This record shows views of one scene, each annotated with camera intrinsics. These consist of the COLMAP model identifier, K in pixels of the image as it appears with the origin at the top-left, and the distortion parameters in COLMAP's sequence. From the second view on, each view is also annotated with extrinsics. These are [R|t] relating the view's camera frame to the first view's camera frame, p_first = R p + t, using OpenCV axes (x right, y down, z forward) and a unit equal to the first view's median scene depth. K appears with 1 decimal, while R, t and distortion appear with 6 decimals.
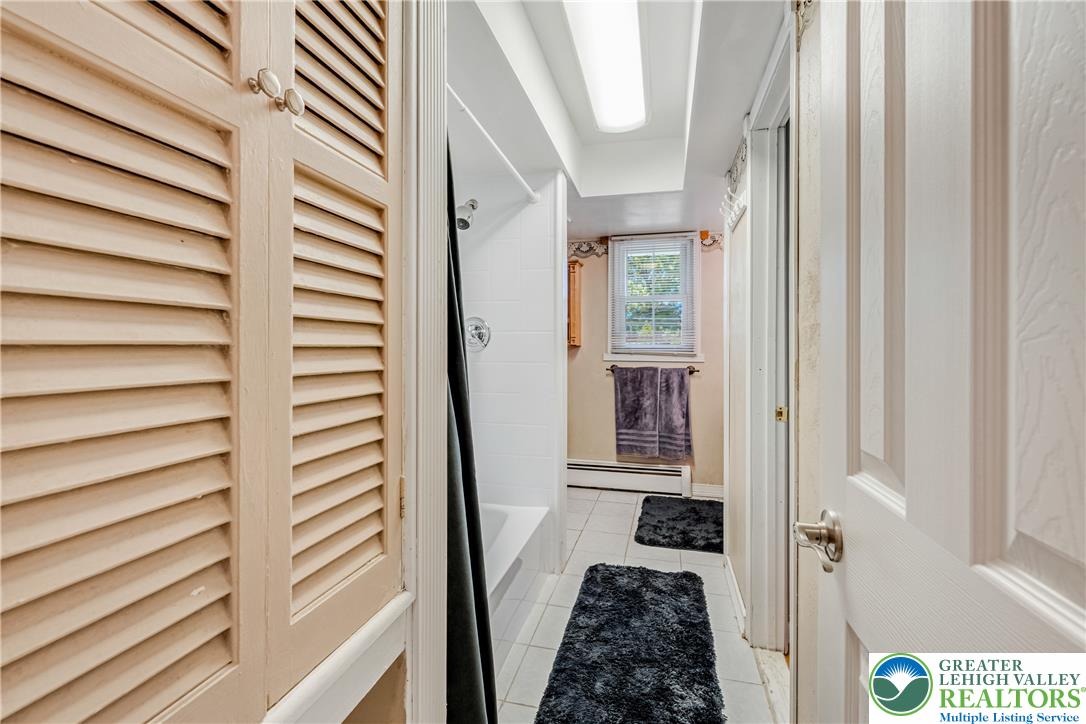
lens RADIAL K [[449.1, 0, 544.0], [0, 449.1, 356.7], [0, 0, 1]] dist [-0.002398, -0.000168]
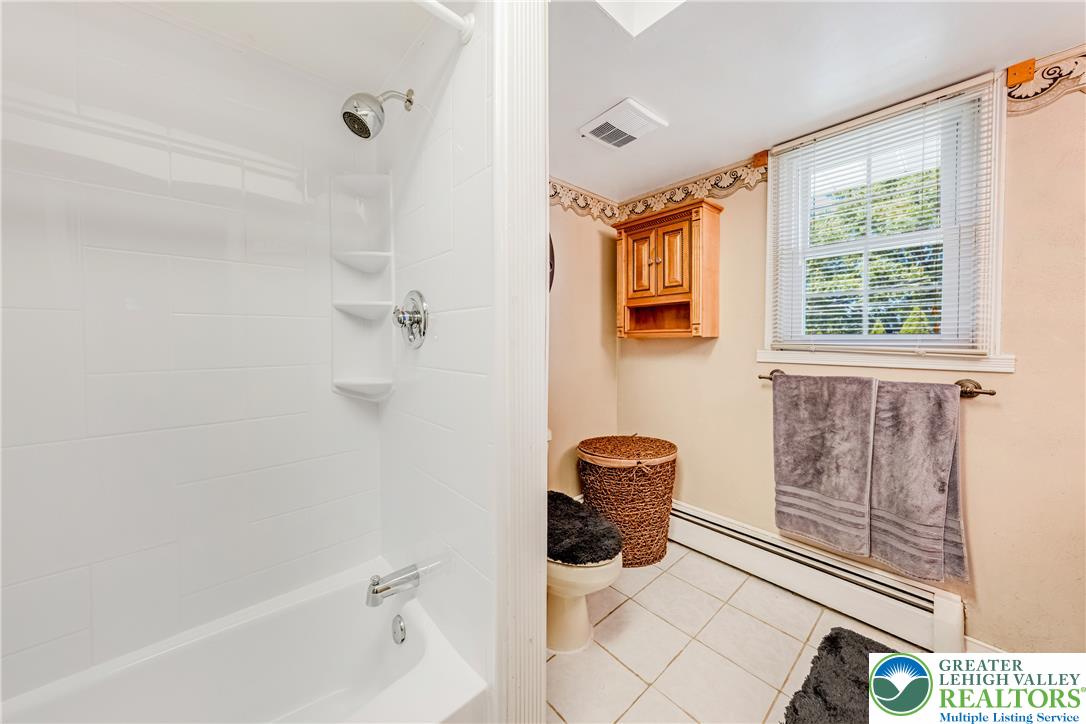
lens RADIAL K [[370.7, 0, 543.0], [0, 370.7, 350.3], [0, 0, 1]] dist [-0.000782, 0.000191]
pose [[0.837128, 0.010262, -0.546910, 0.171927], [-0.004159, 0.999915, 0.012397, -0.011925], [0.546991, -0.008103, 0.837100, 0.451392]]
